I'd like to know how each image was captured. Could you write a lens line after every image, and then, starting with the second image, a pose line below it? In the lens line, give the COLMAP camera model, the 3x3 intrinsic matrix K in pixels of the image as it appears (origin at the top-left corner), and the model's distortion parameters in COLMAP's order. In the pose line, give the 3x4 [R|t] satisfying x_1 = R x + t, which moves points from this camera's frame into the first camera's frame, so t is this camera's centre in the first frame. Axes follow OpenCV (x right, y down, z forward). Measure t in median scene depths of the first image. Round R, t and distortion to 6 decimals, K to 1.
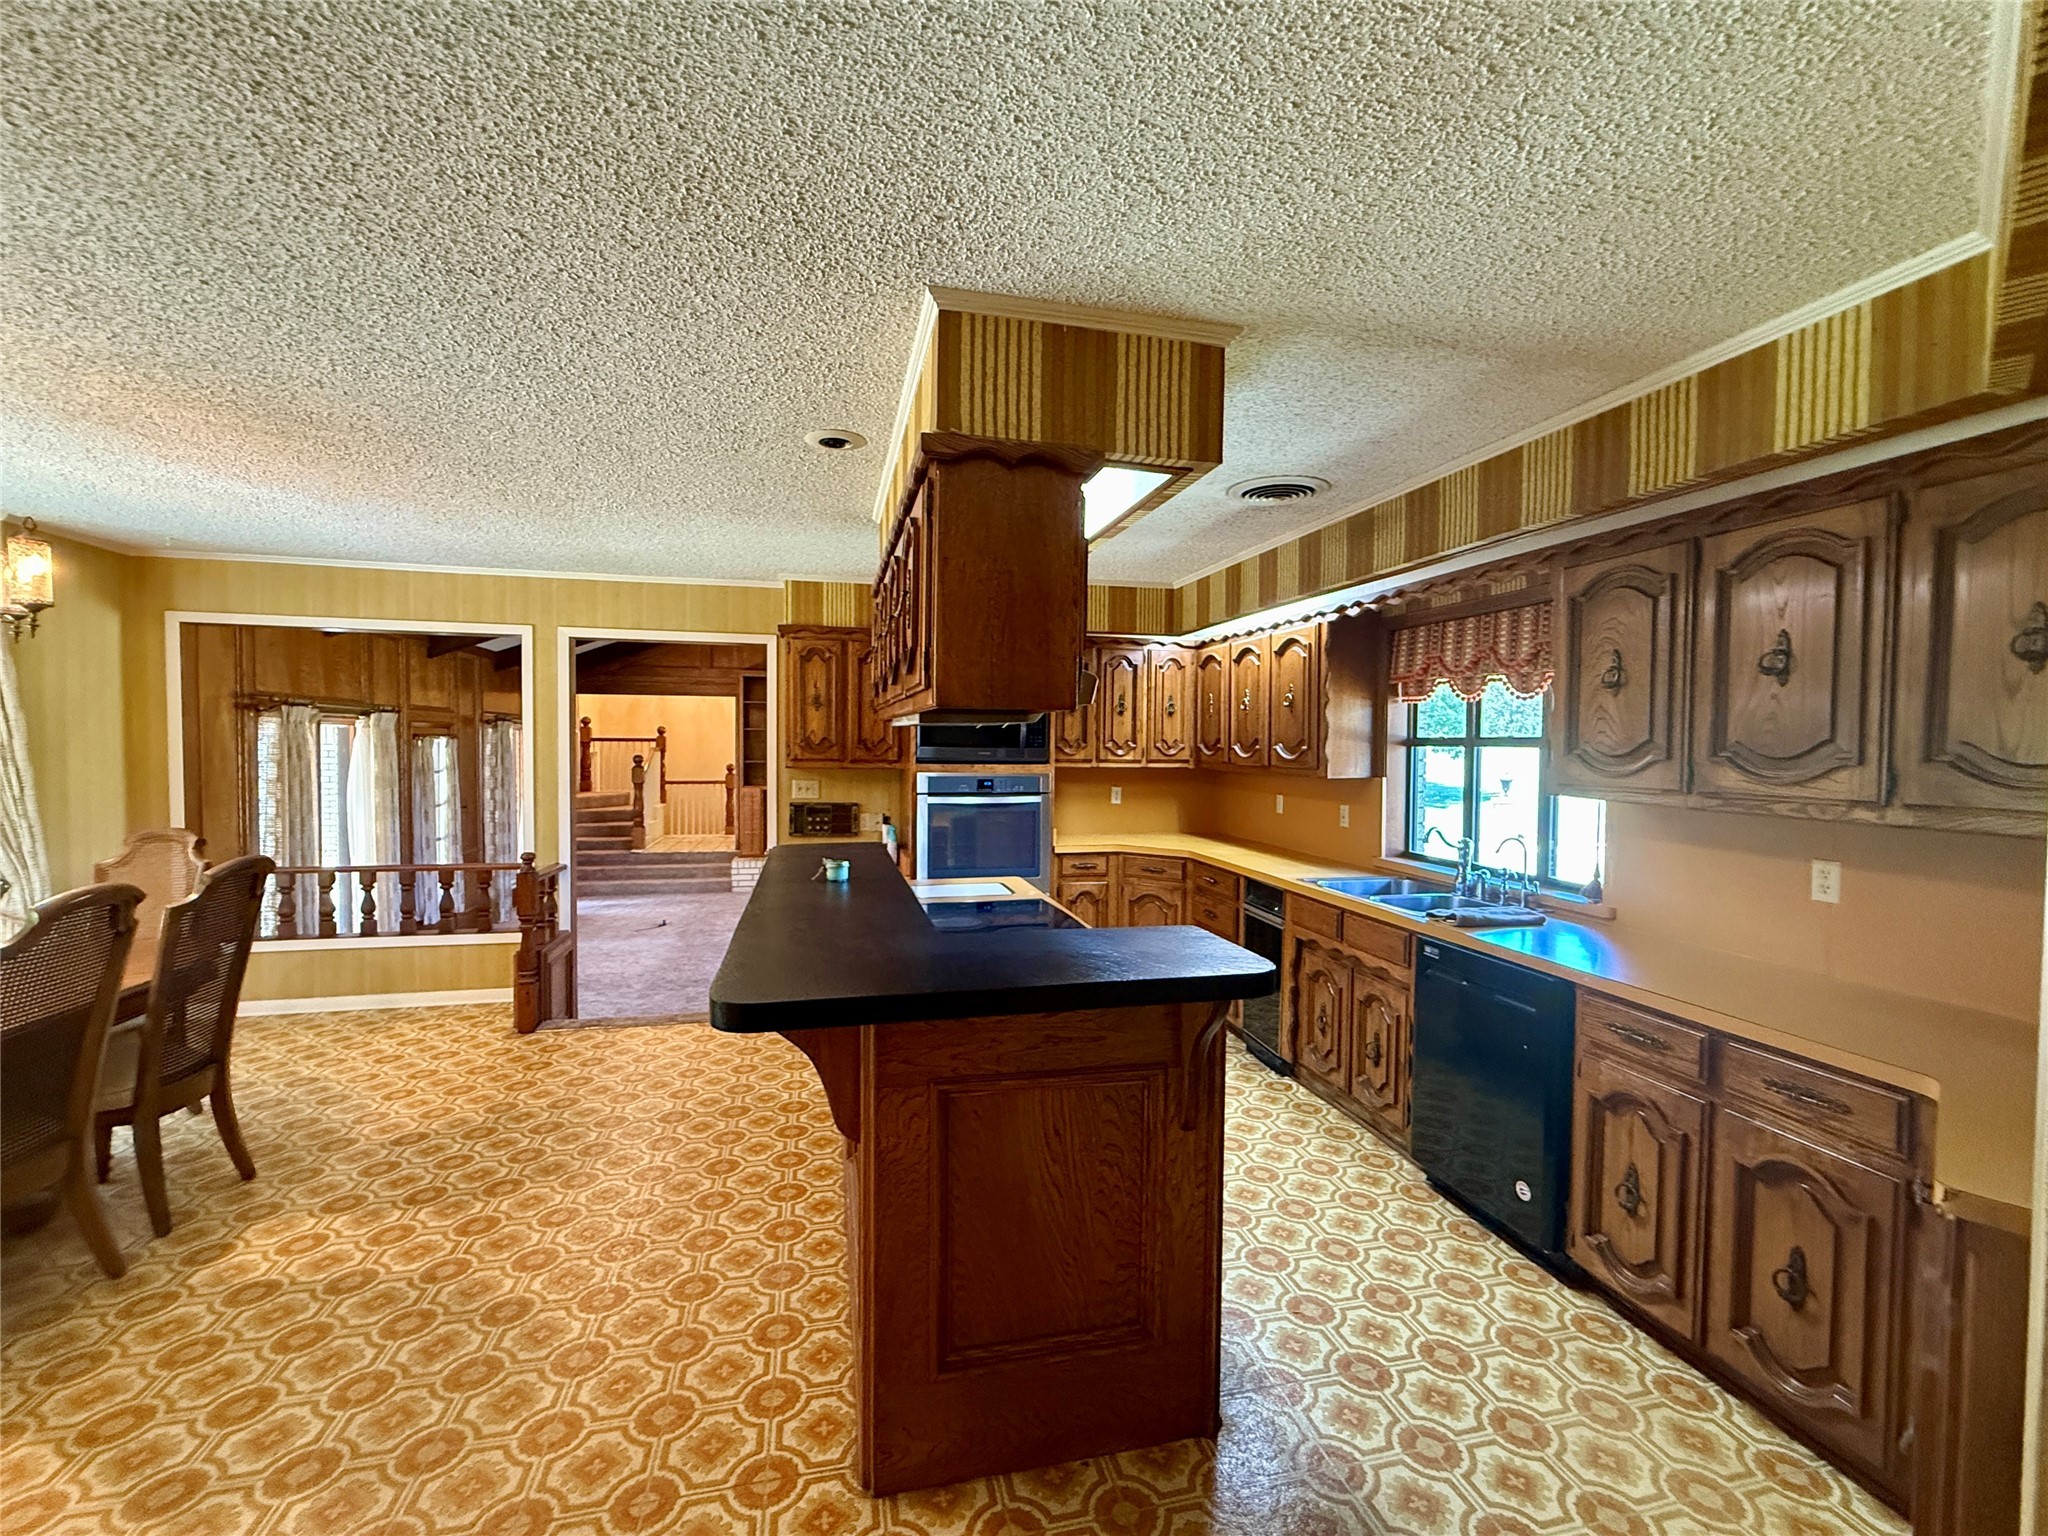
lens RADIAL K [[823.8, 0, 1029.2], [0, 823.8, 768.5], [0, 0, 1]] dist [-0.000632, -0.000010]
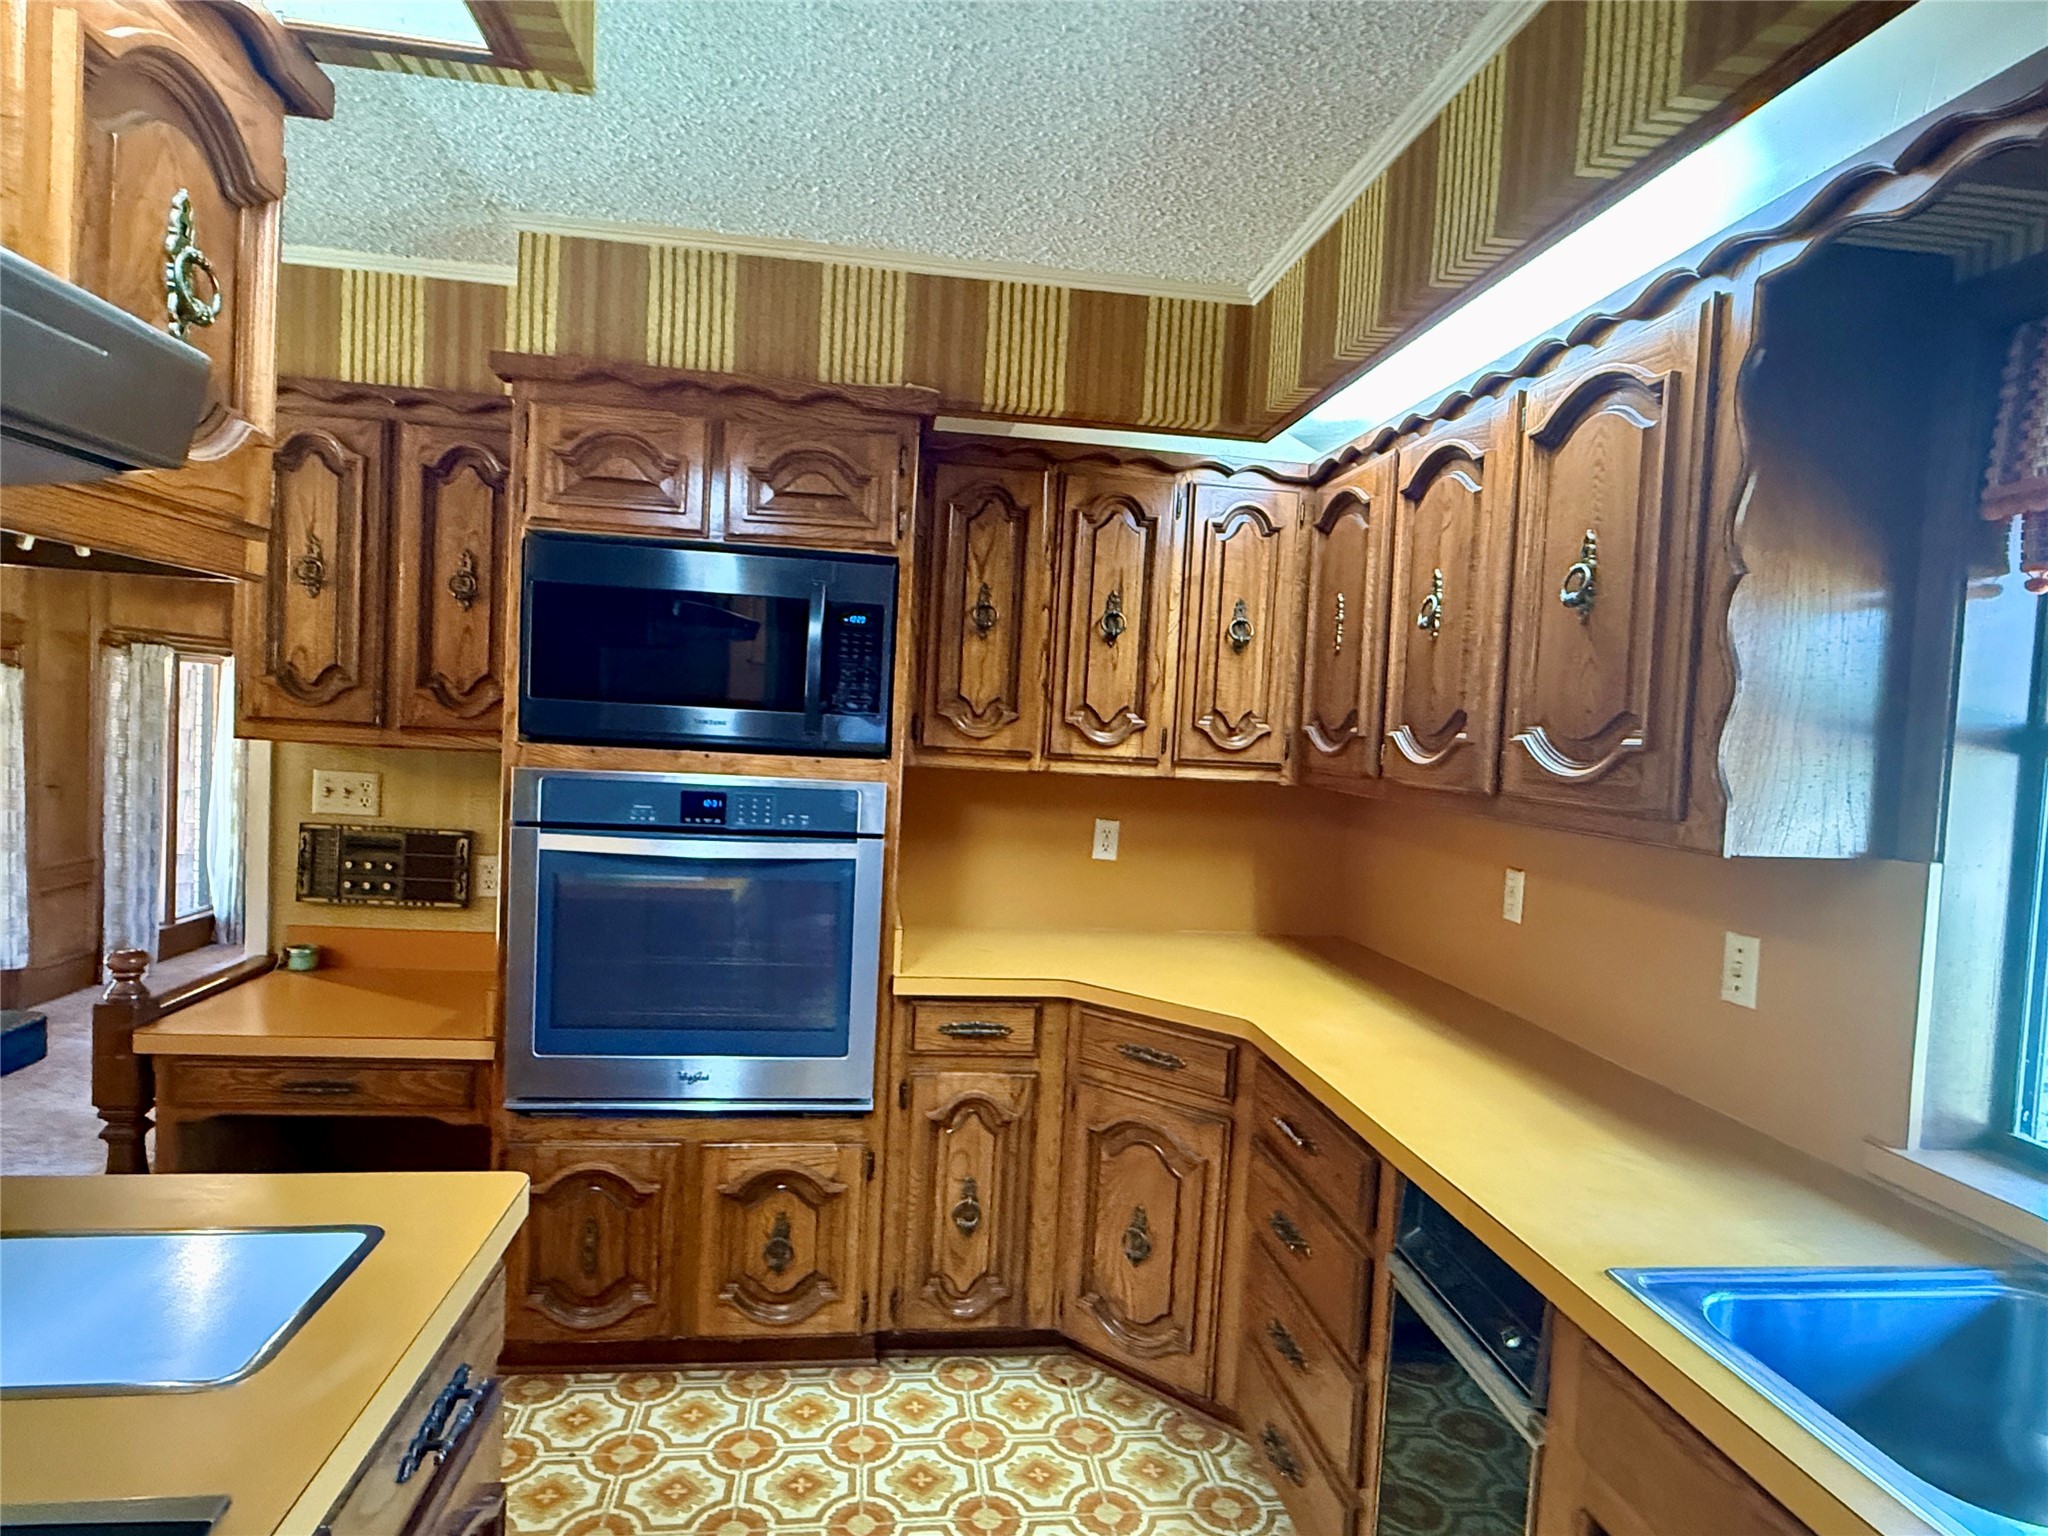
lens RADIAL K [[1134.3, 0, 1018.0], [0, 1134.3, 770.9], [0, 0, 1]] dist [0.002014, 0.001705]
pose [[0.994790, 0.046234, -0.090856, 0.128468], [-0.045386, 0.998905, 0.011379, -0.008236], [0.091283, -0.007196, 0.995799, 0.480343]]
